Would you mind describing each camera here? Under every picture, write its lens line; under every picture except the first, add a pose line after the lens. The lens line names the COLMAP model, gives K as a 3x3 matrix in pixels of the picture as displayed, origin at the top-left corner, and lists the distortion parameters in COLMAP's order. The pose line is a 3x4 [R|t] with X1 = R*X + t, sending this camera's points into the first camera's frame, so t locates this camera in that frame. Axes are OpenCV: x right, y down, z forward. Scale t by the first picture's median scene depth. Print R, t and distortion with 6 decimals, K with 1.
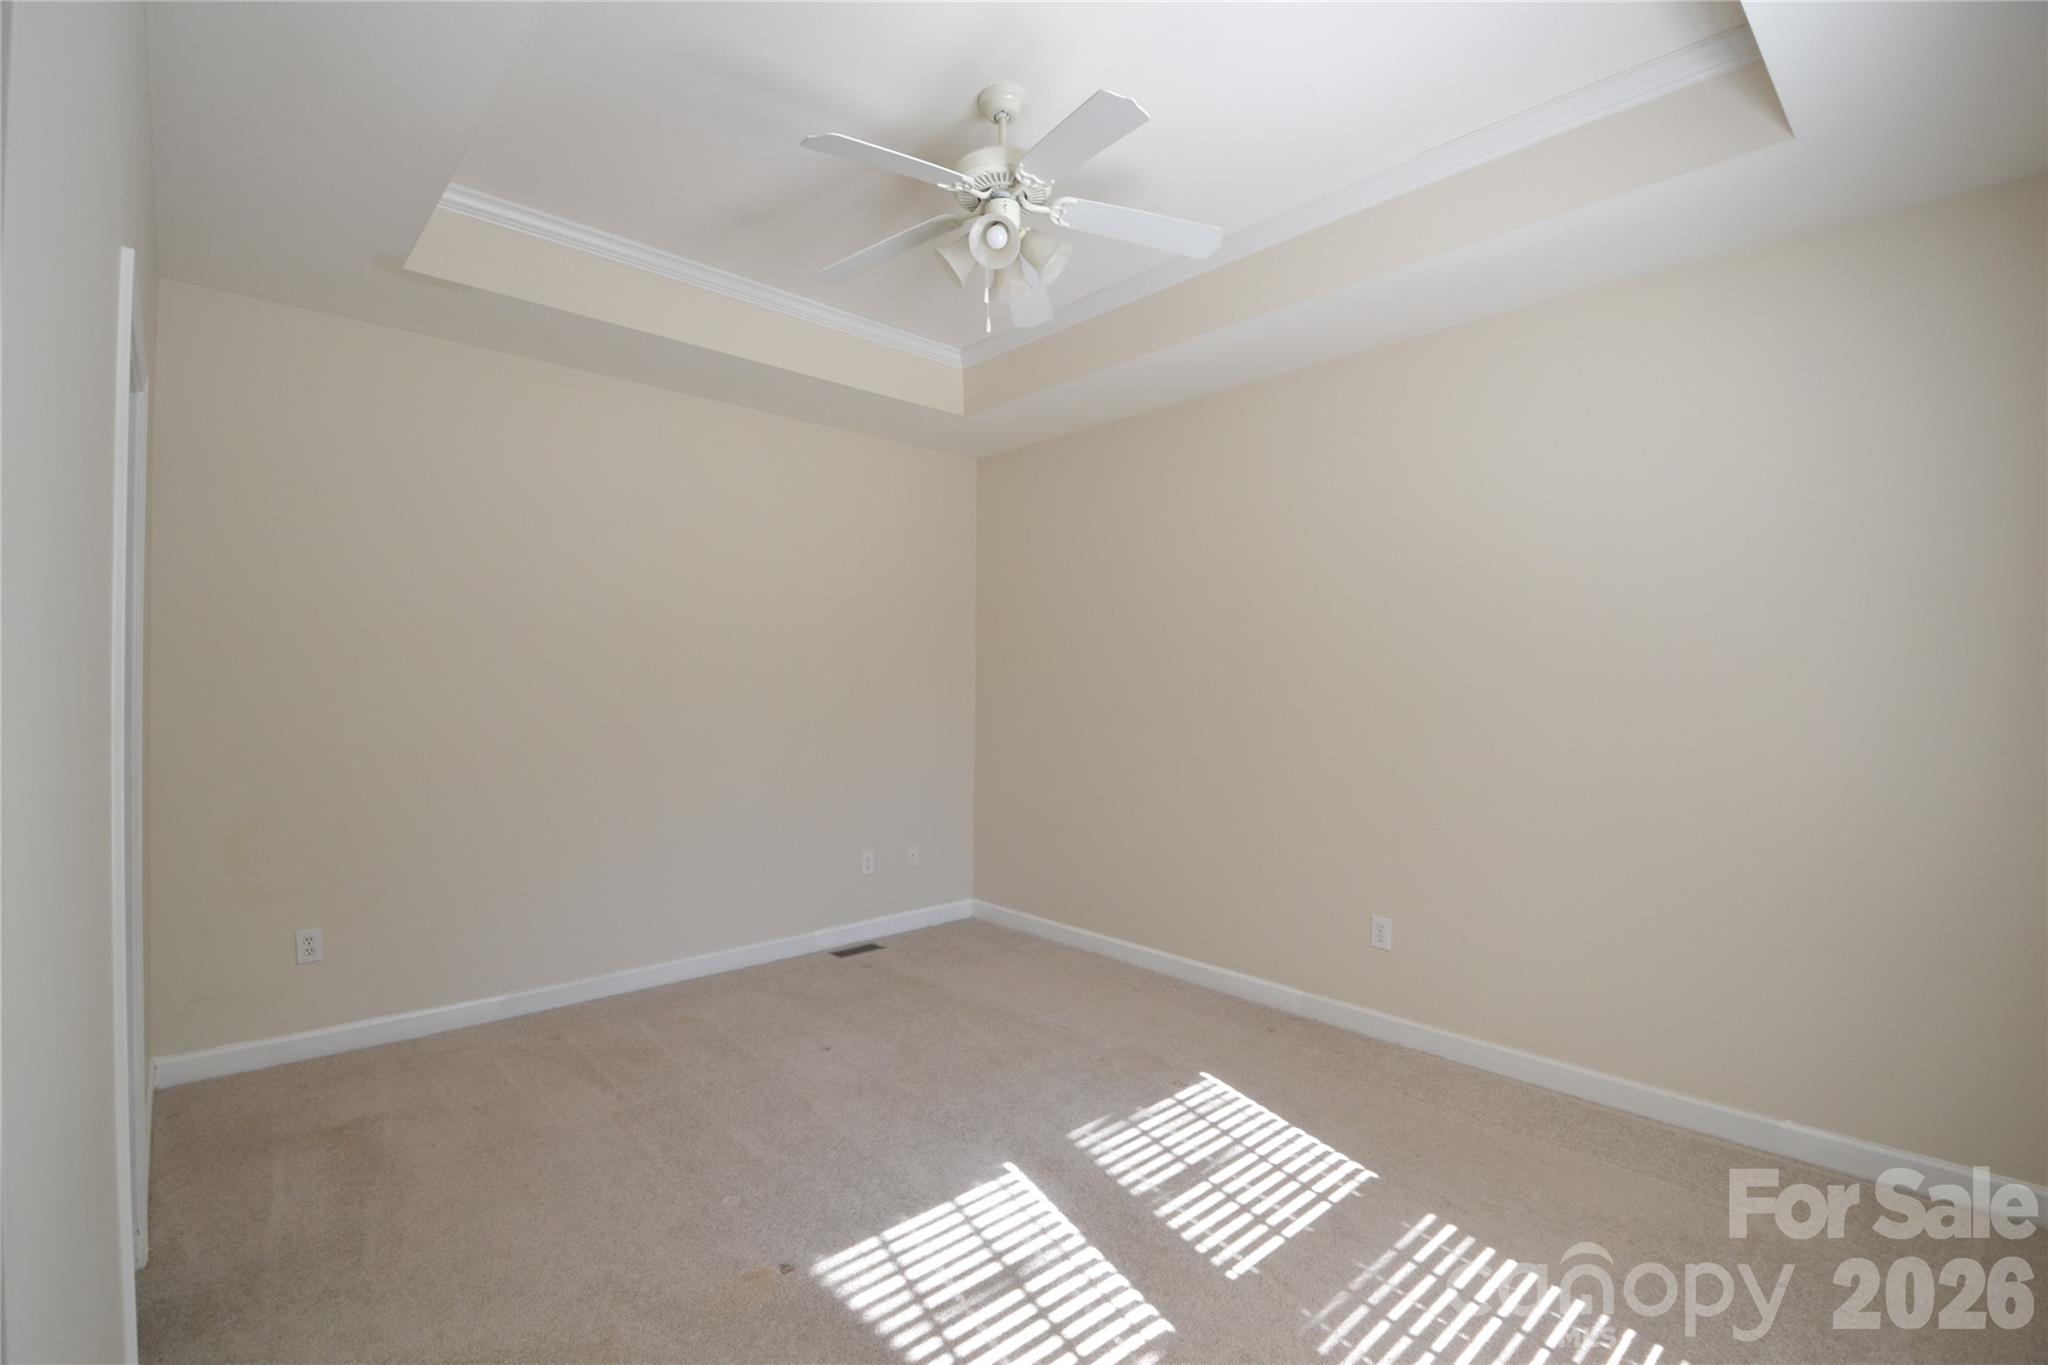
lens RADIAL K [[907.8, 0, 1014.0], [0, 907.8, 692.3], [0, 0, 1]] dist [0.004216, -0.018004]
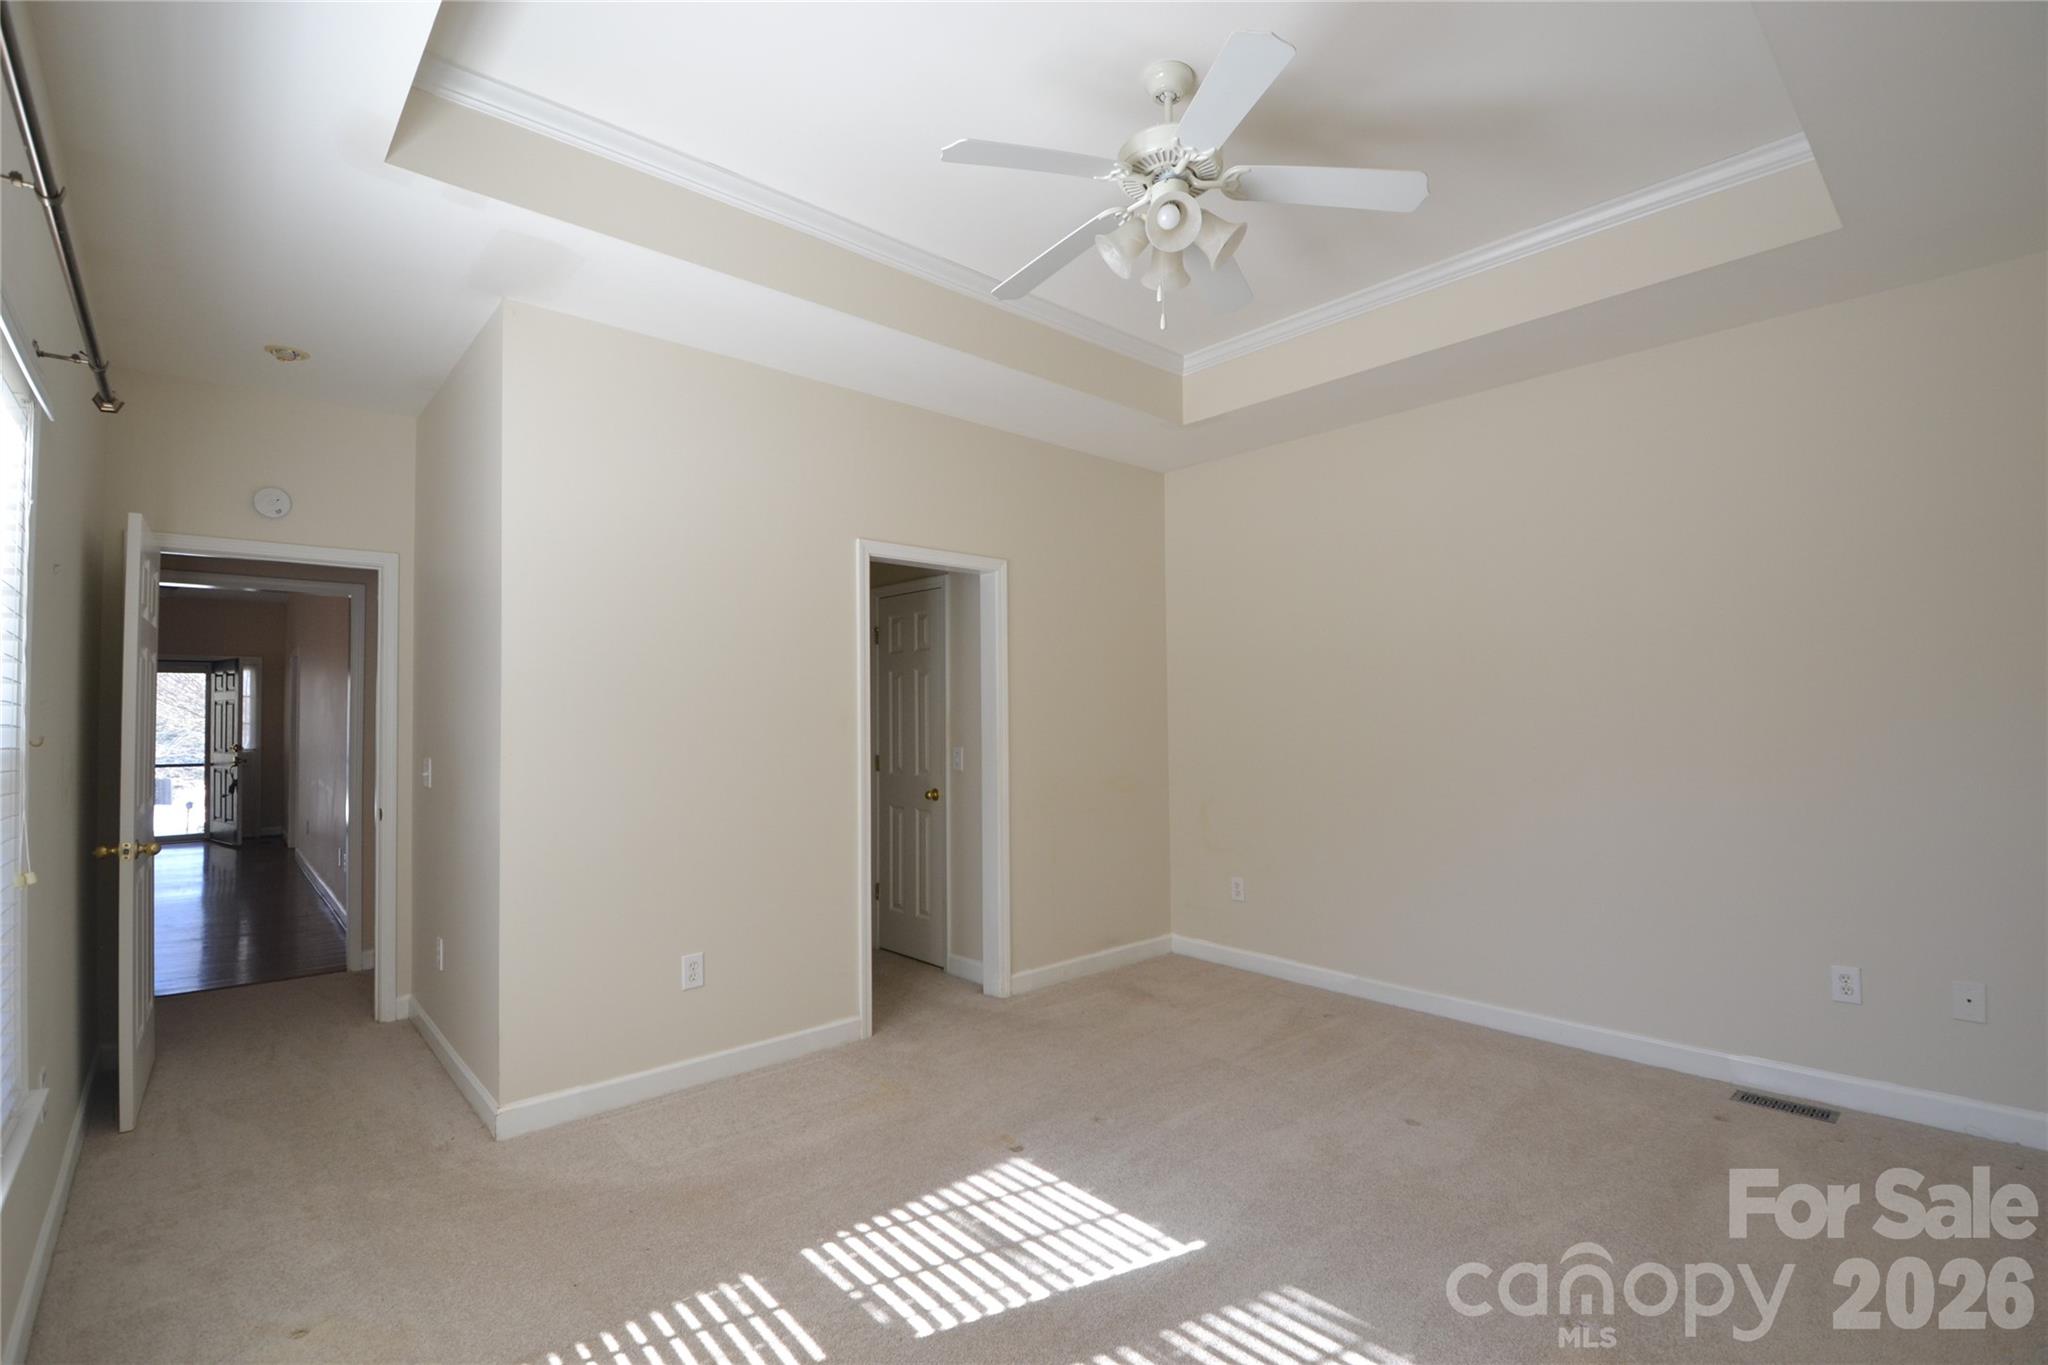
lens RADIAL K [[907.8, 0, 1007.0], [0, 907.8, 688.1], [0, 0, 1]] dist [0.004216, -0.018004]
pose [[-0.002104, -0.035322, -0.999374, 1.047416], [-0.001993, 0.999374, -0.035317, 0.014763], [0.999996, 0.001918, -0.002173, 0.952741]]
